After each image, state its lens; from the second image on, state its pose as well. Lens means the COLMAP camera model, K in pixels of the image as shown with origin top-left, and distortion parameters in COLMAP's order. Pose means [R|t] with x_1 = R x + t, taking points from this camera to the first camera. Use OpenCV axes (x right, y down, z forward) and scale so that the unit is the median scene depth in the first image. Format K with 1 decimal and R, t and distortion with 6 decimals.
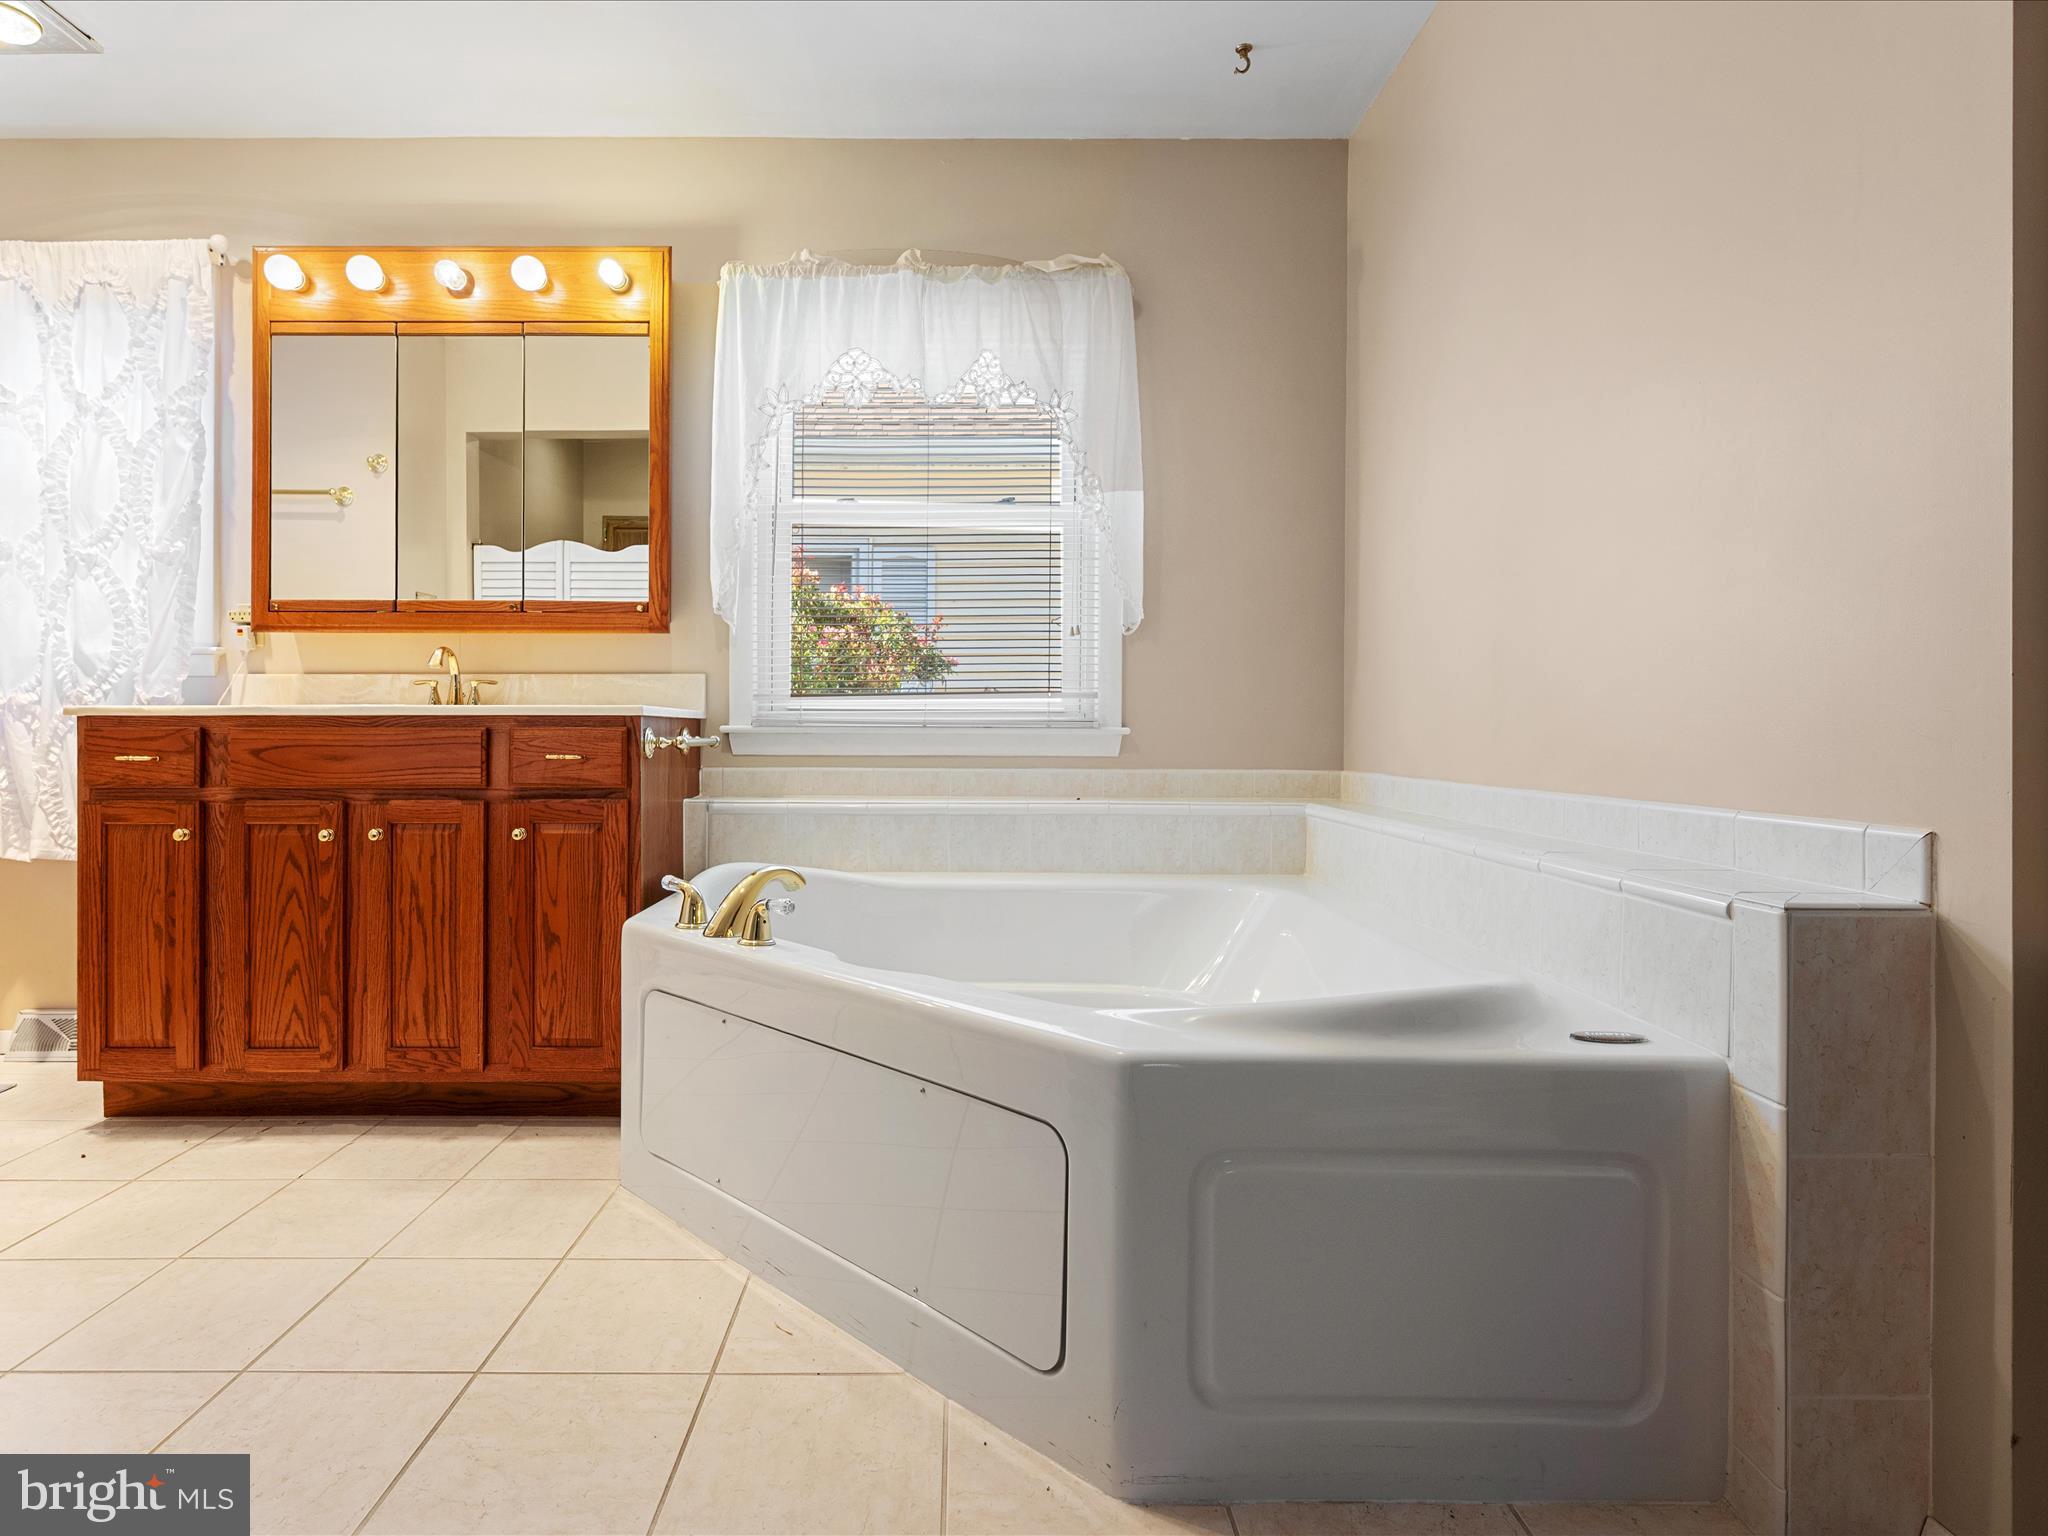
lens RADIAL K [[1003.0, 0, 947.9], [0, 1003.0, 723.8], [0, 0, 1]] dist [0.000172, 0.000189]
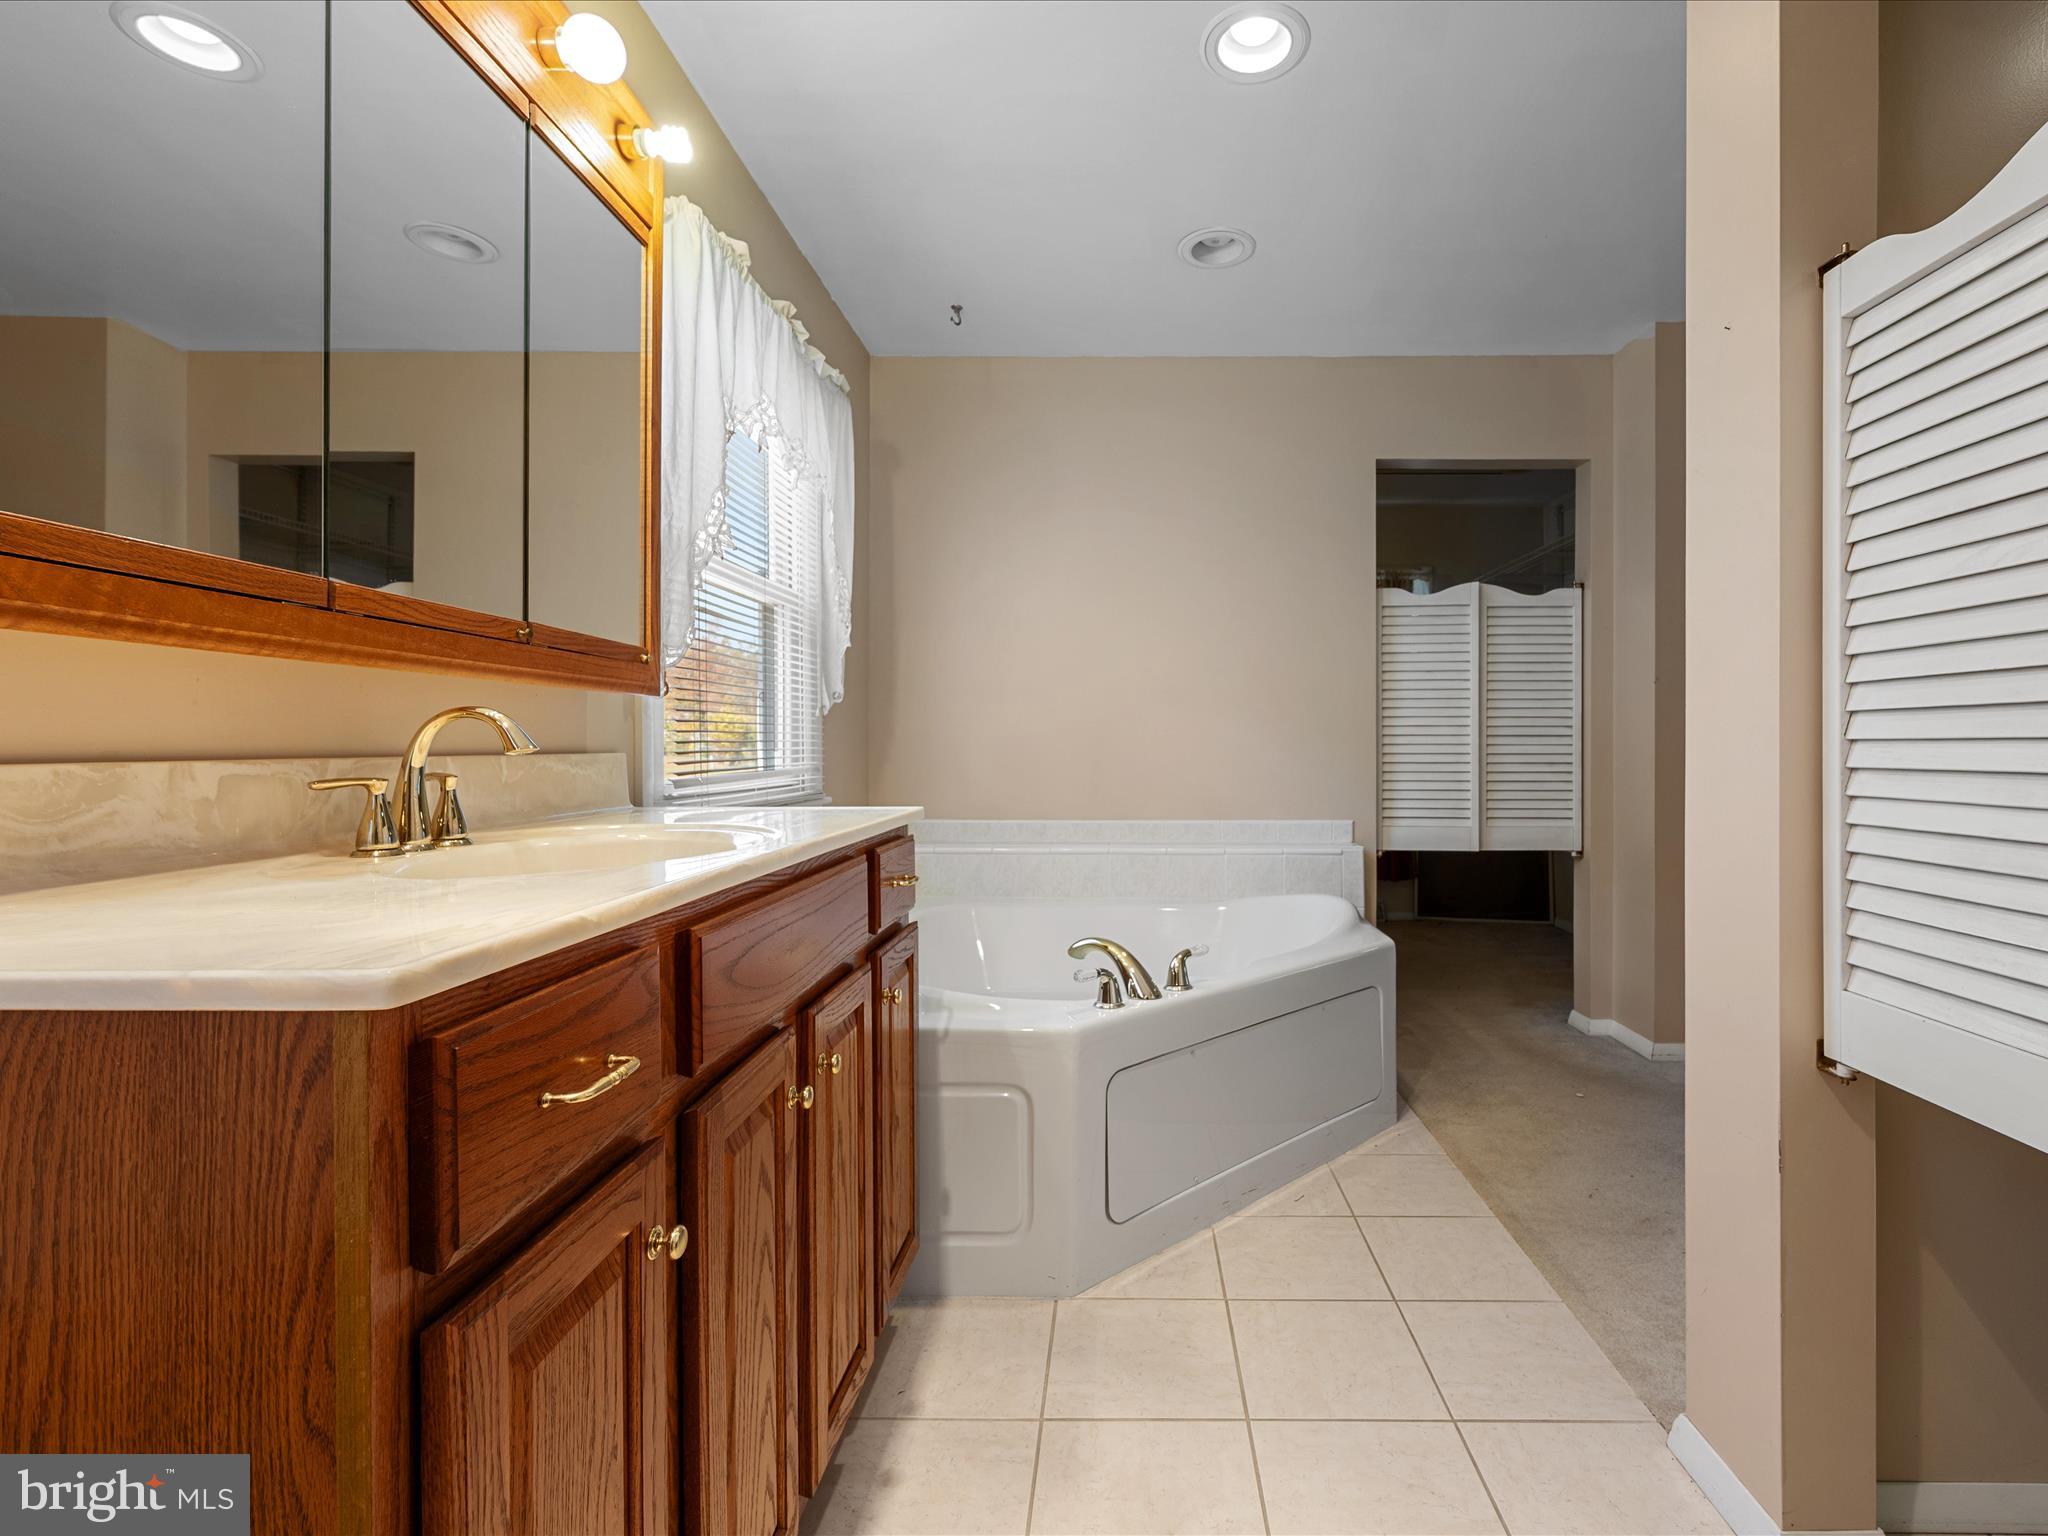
lens RADIAL K [[957.4, 0, 1039.1], [0, 957.4, 748.4], [0, 0, 1]] dist [0.000458, 0.000414]
pose [[0.082004, -0.004743, 0.996621, -0.956619], [-0.000357, 0.999988, 0.004789, -0.061889], [-0.996632, -0.000748, 0.082001, 0.726271]]
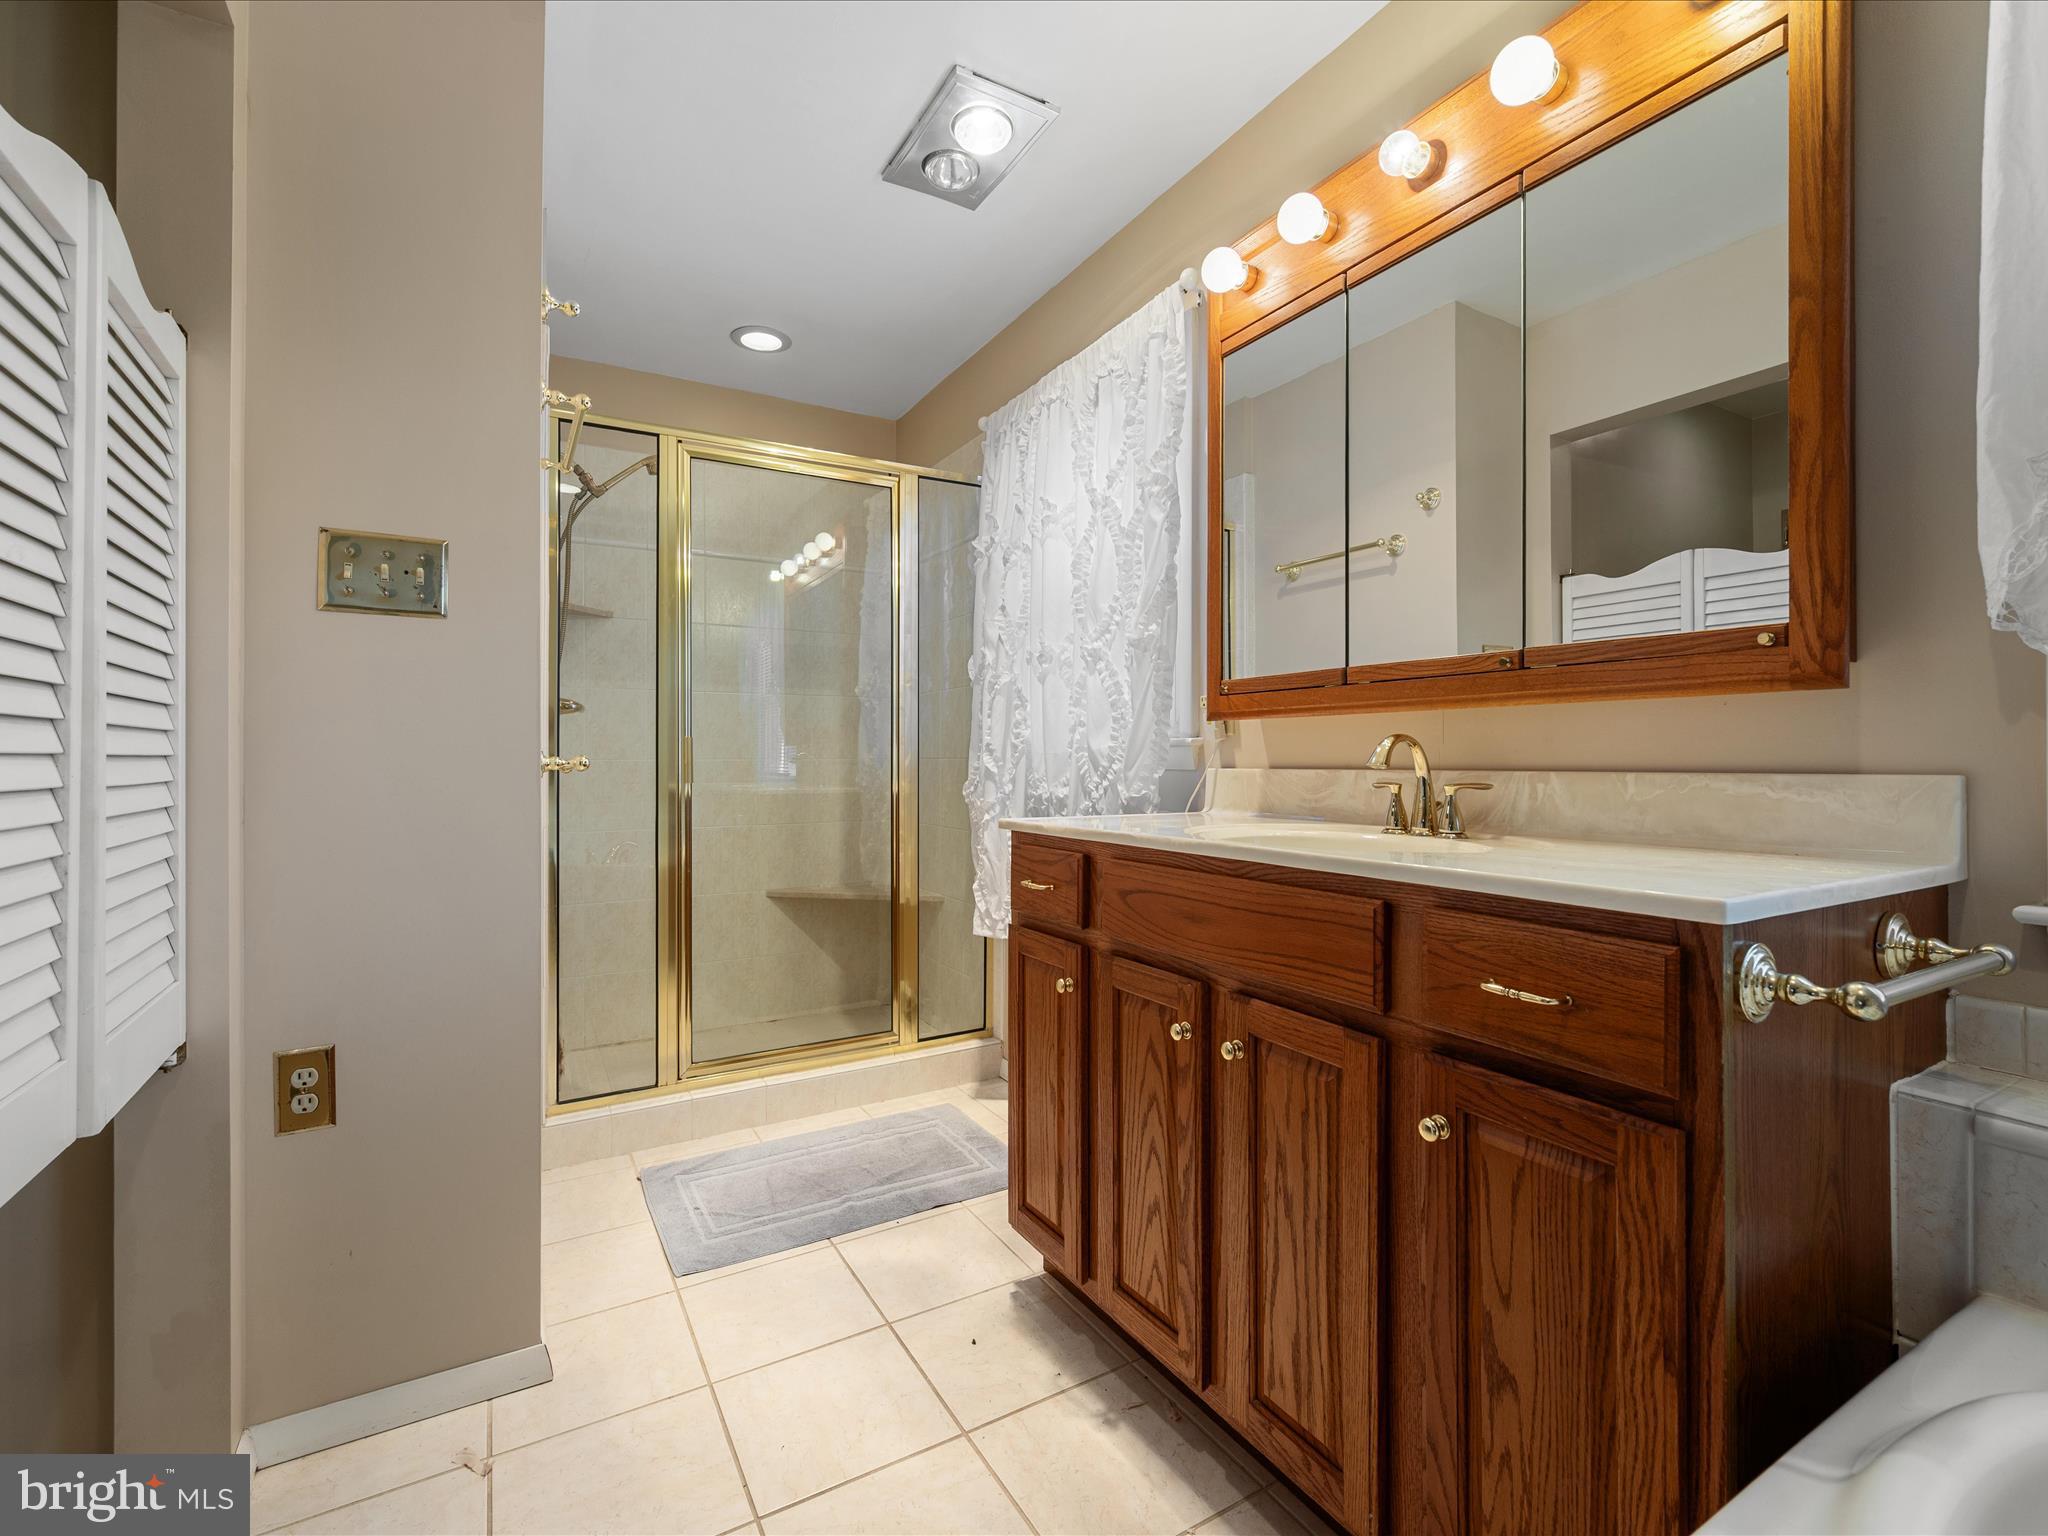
lens RADIAL K [[916.0, 0, 1021.8], [0, 916.0, 754.1], [0, 0, 1]] dist [0.000519, 0.000820]
pose [[0.499683, -0.006593, -0.866183, -0.116614], [0.000669, 0.999974, -0.007226, -0.061973], [0.866208, 0.003031, 0.499674, 0.513418]]
